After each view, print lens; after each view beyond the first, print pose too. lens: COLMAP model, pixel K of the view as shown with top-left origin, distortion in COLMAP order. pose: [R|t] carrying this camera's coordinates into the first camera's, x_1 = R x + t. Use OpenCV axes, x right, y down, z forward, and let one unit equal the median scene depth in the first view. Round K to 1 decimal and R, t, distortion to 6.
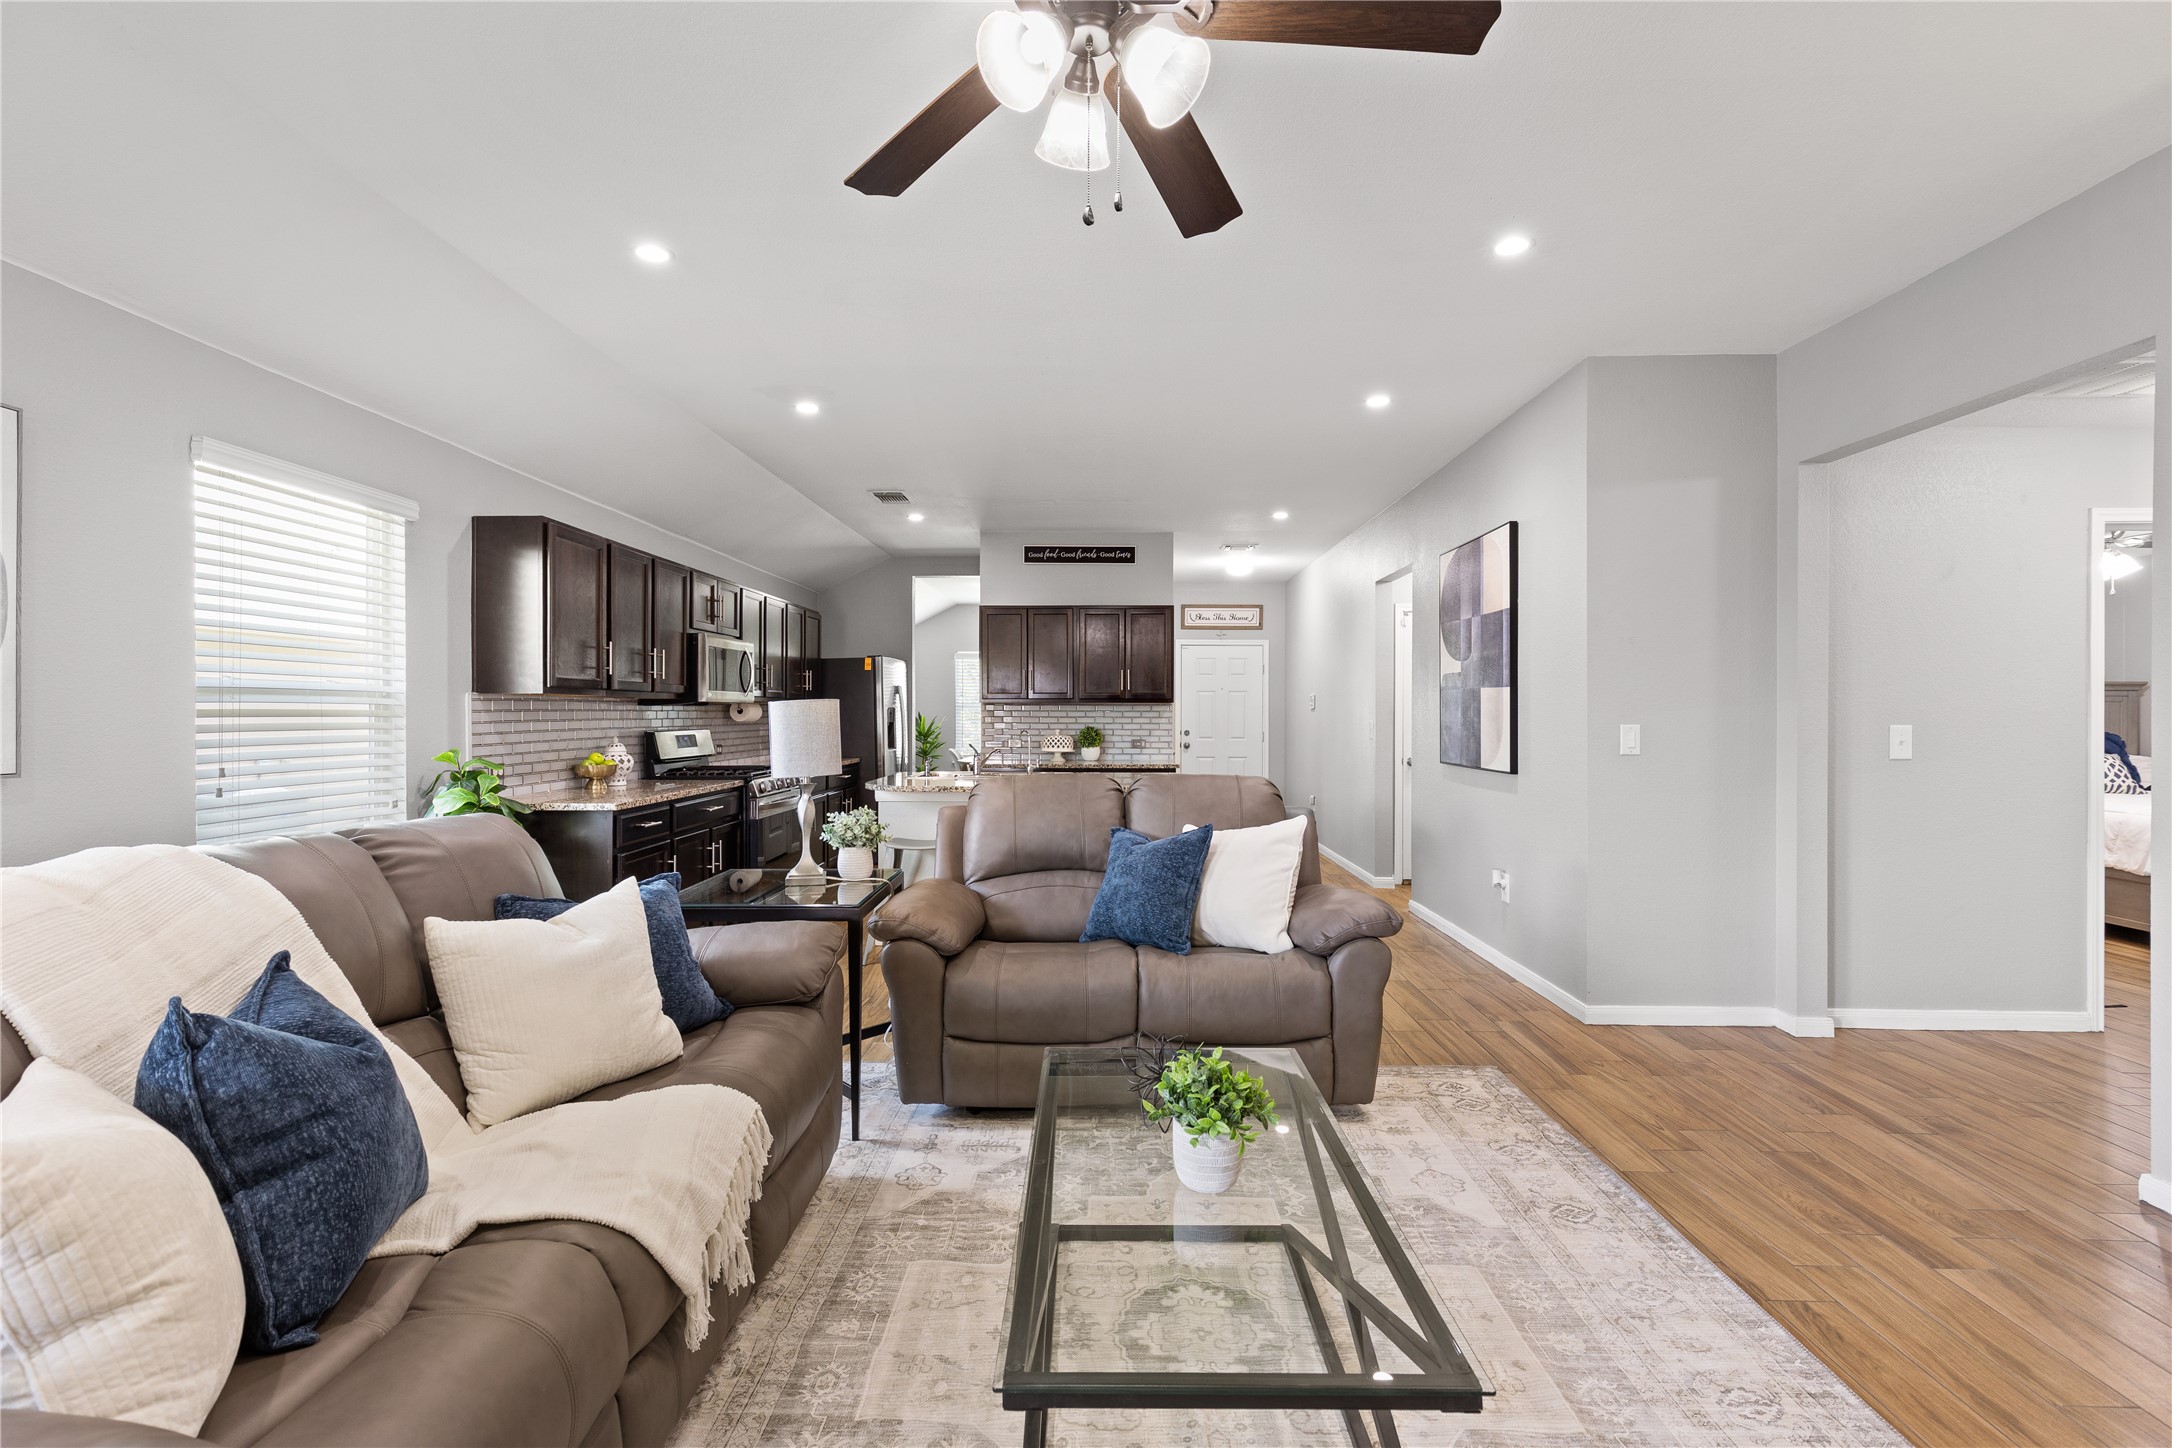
lens RADIAL K [[977.6, 0, 1086.0], [0, 977.6, 724.0], [0, 0, 1]] dist [-0.000122, -0.000115]
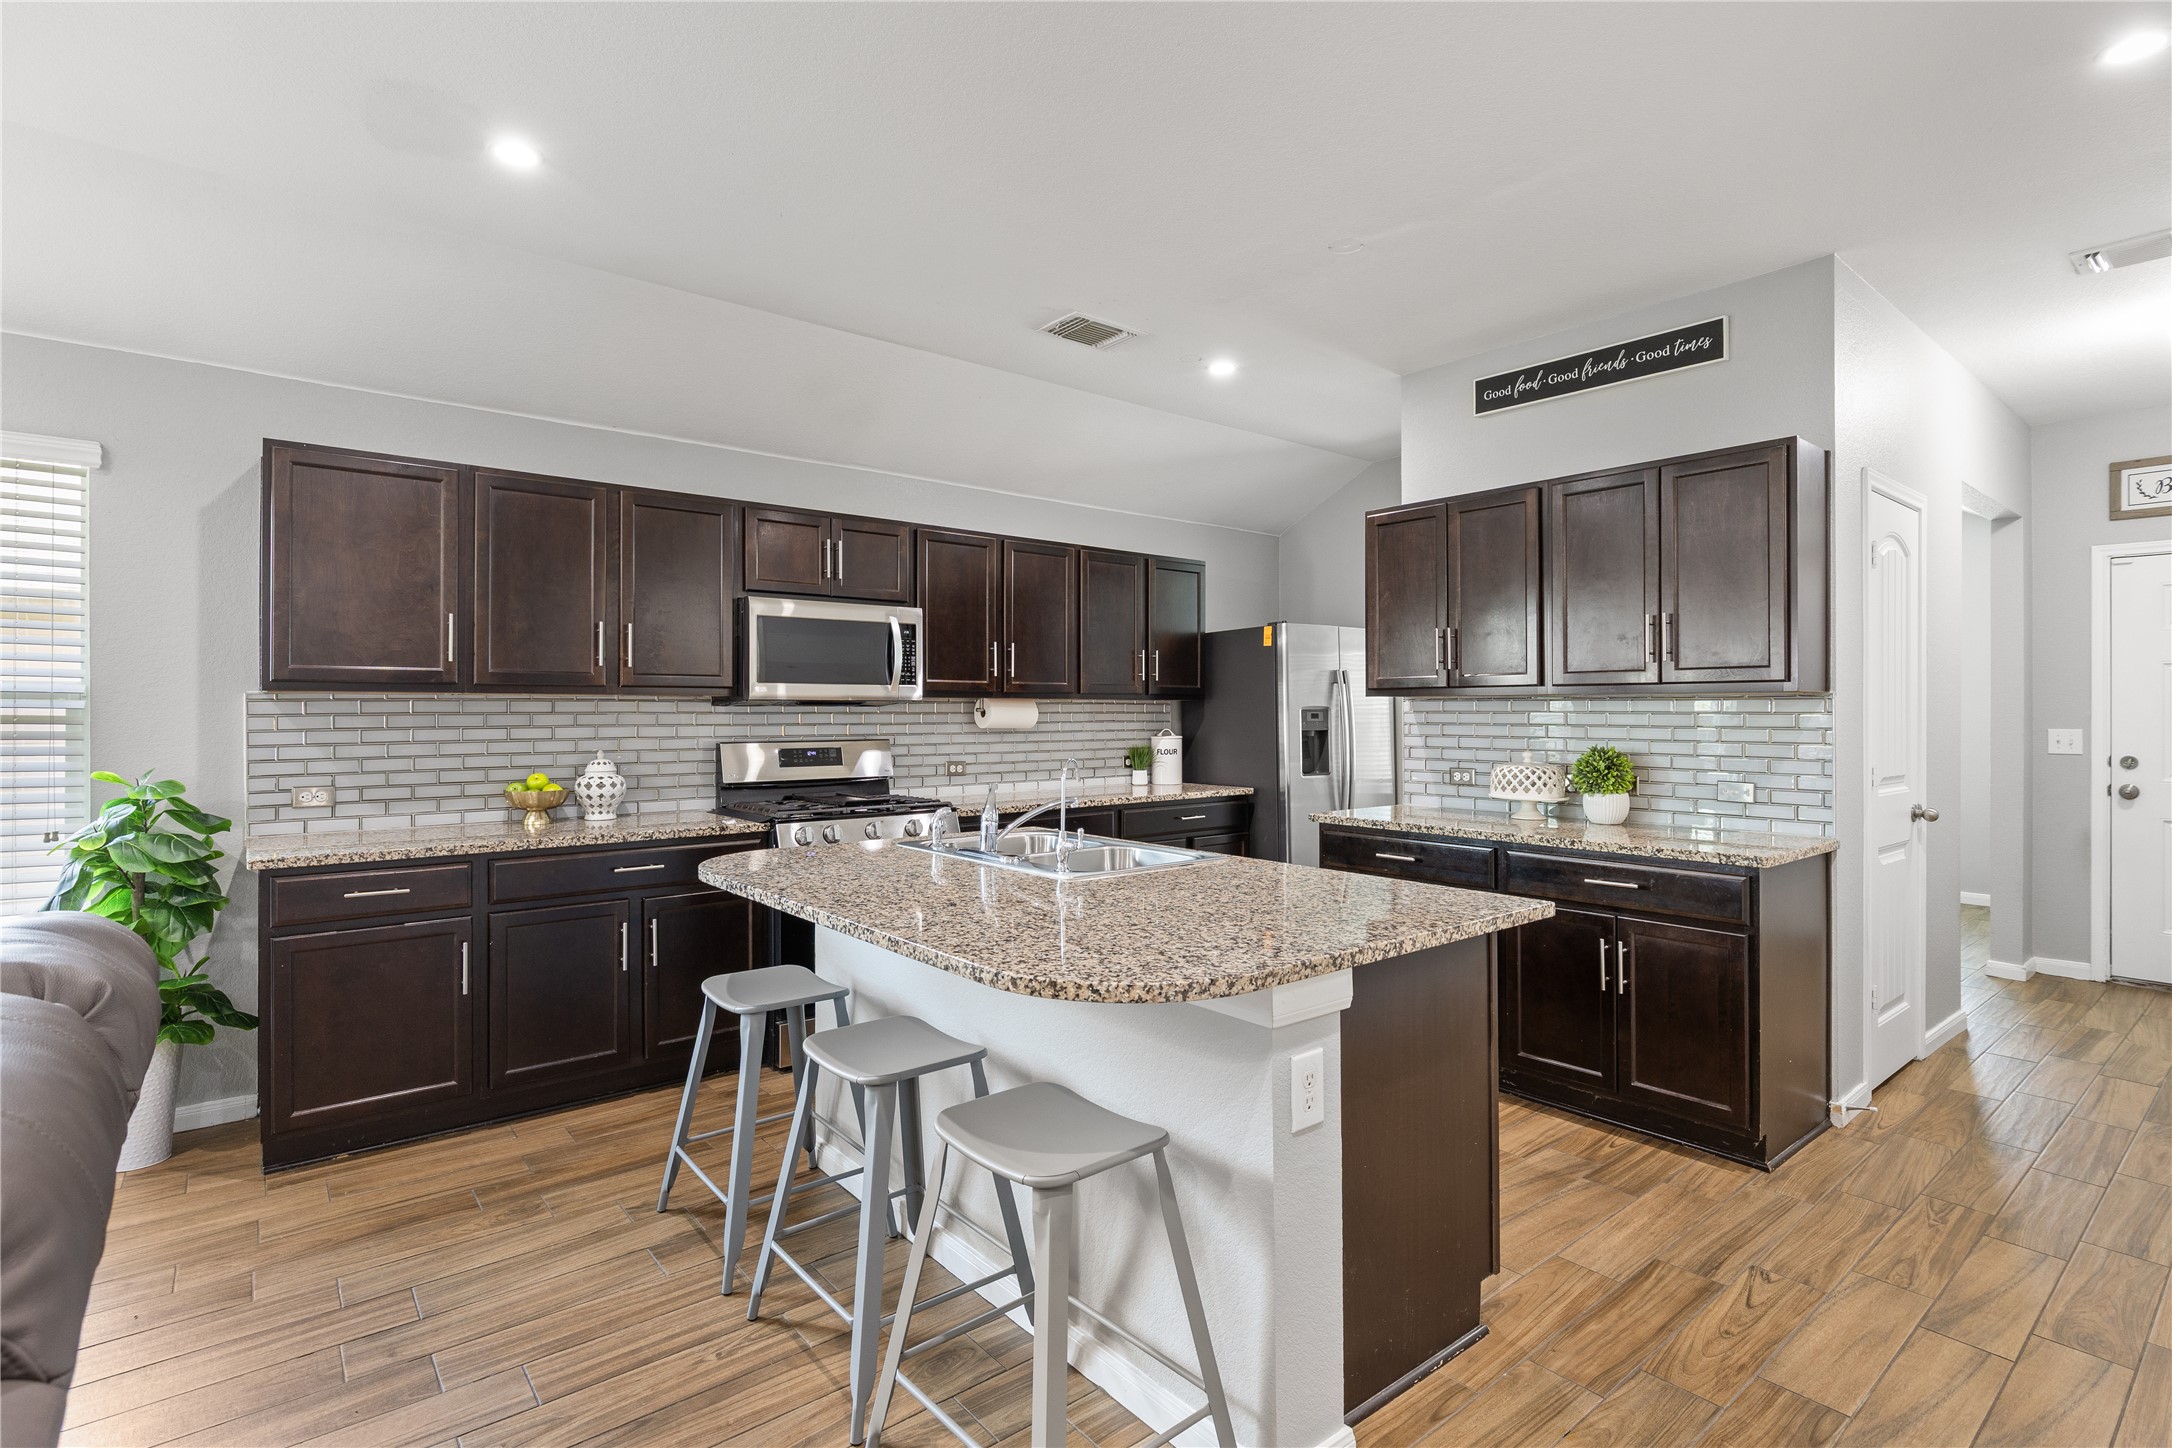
lens RADIAL K [[1029.8, 0, 1086.0], [0, 1029.8, 724.0], [0, 0, 1]] dist [-0.009236, -0.000004]
pose [[0.645656, 0.009675, -0.763567, 0.259478], [-0.008431, 0.999949, 0.005541, -0.011094], [0.763582, 0.002860, 0.645704, 0.635407]]
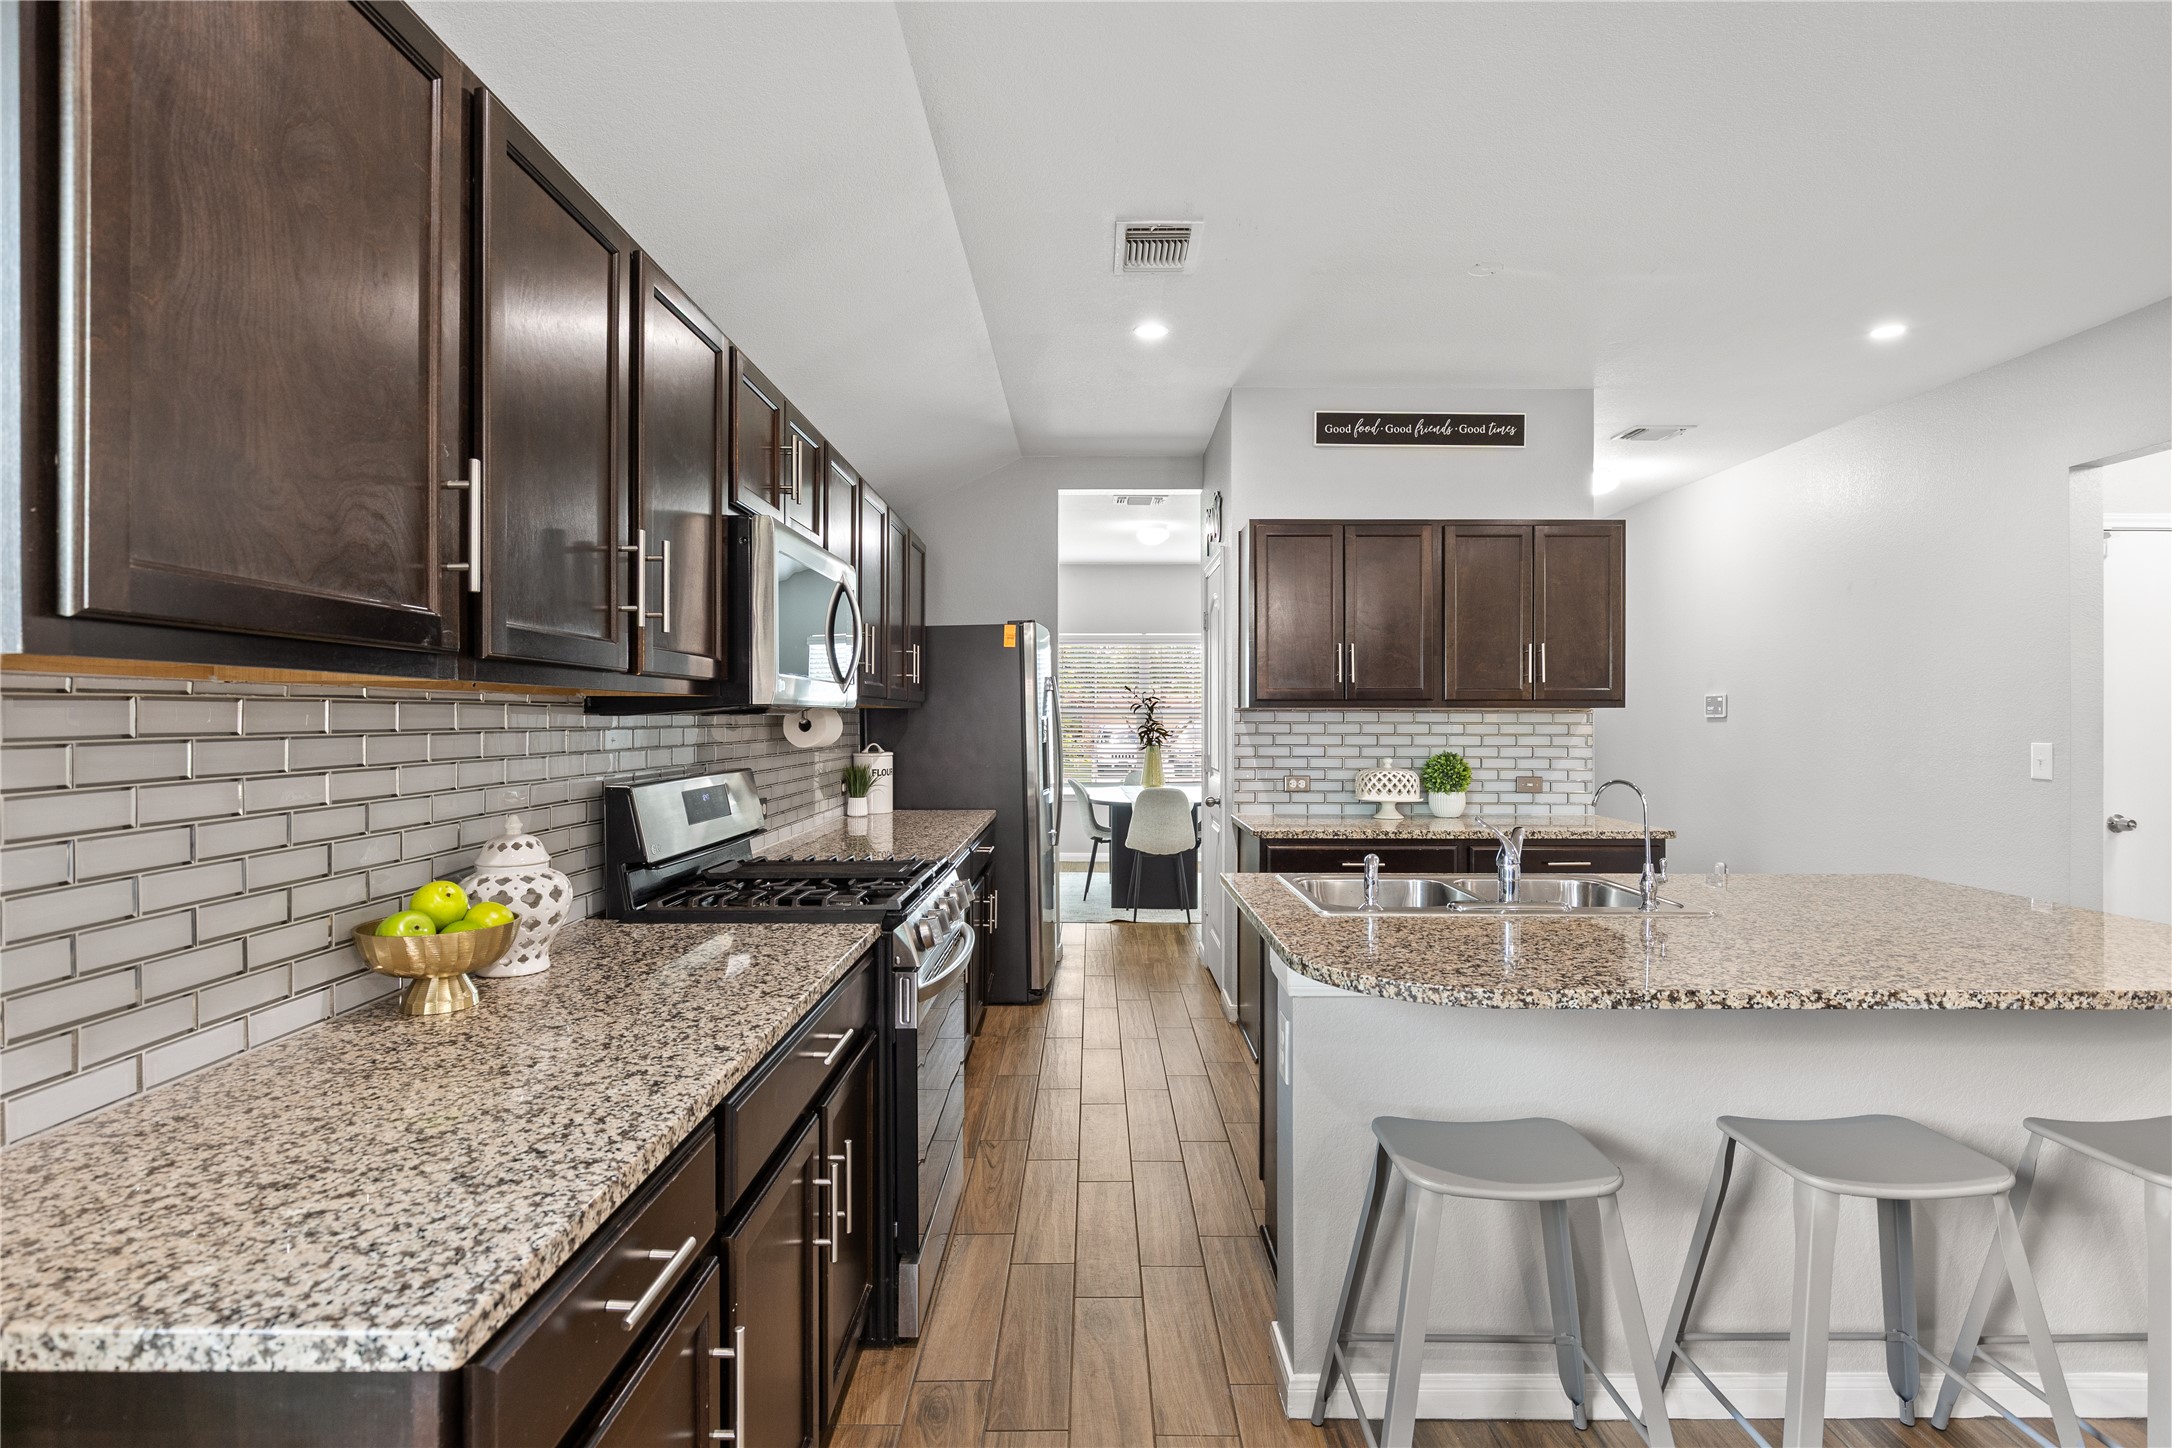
lens RADIAL K [[1060.2, 0, 1086.0], [0, 1060.2, 724.0], [0, 0, 1]] dist [-0.003690, -0.000211]
pose [[0.999894, 0.000225, 0.014538, -0.244052], [-0.000137, 0.999982, -0.006011, -0.011732], [-0.014539, 0.006008, 0.999876, 0.530512]]
